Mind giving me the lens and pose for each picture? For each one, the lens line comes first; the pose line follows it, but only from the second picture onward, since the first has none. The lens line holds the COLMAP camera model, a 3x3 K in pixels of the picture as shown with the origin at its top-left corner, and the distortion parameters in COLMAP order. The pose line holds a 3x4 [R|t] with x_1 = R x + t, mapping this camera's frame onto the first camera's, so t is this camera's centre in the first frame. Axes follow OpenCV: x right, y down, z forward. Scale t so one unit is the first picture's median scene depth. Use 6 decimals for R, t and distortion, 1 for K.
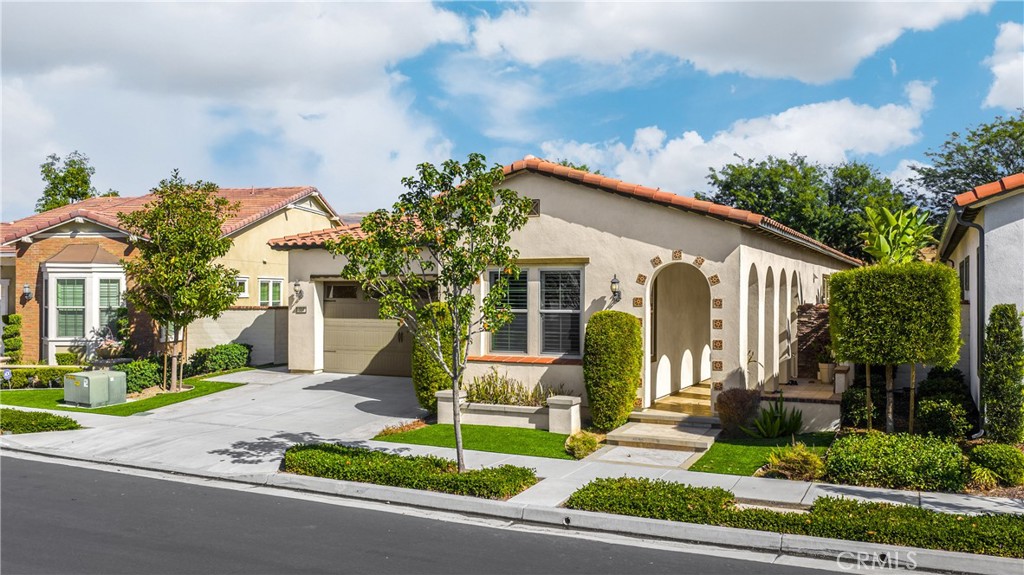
lens RADIAL K [[845.3, 0, 507.1], [0, 845.3, 291.3], [0, 0, 1]] dist [0.034462, -0.062822]
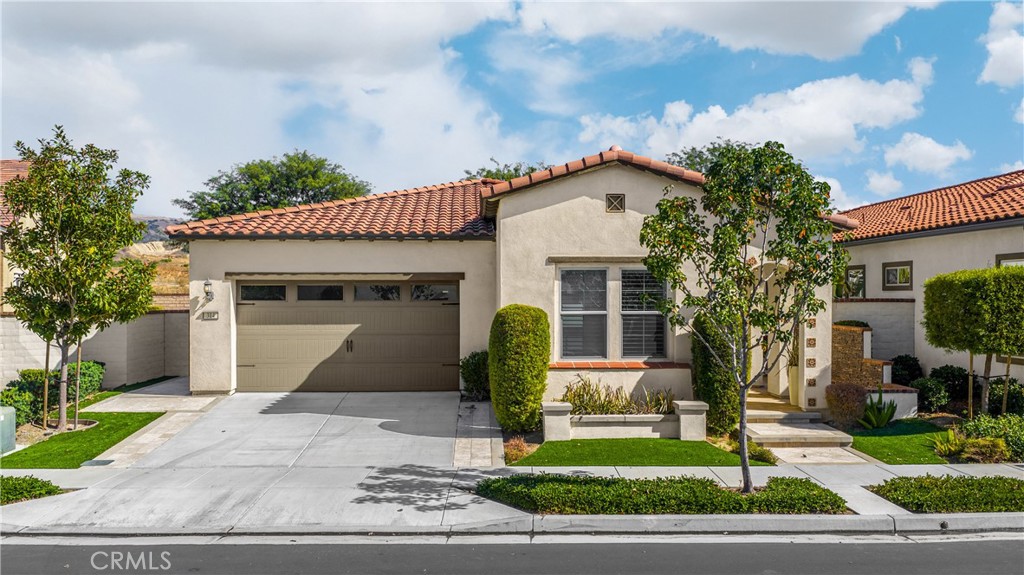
lens RADIAL K [[845.3, 0, 507.1], [0, 845.3, 291.3], [0, 0, 1]] dist [0.034462, -0.062822]
pose [[0.884538, -0.000689, 0.466468, -0.513181], [0.001561, 0.999998, -0.001483, 0.000832], [-0.466466, 0.002040, 0.884537, 0.227212]]
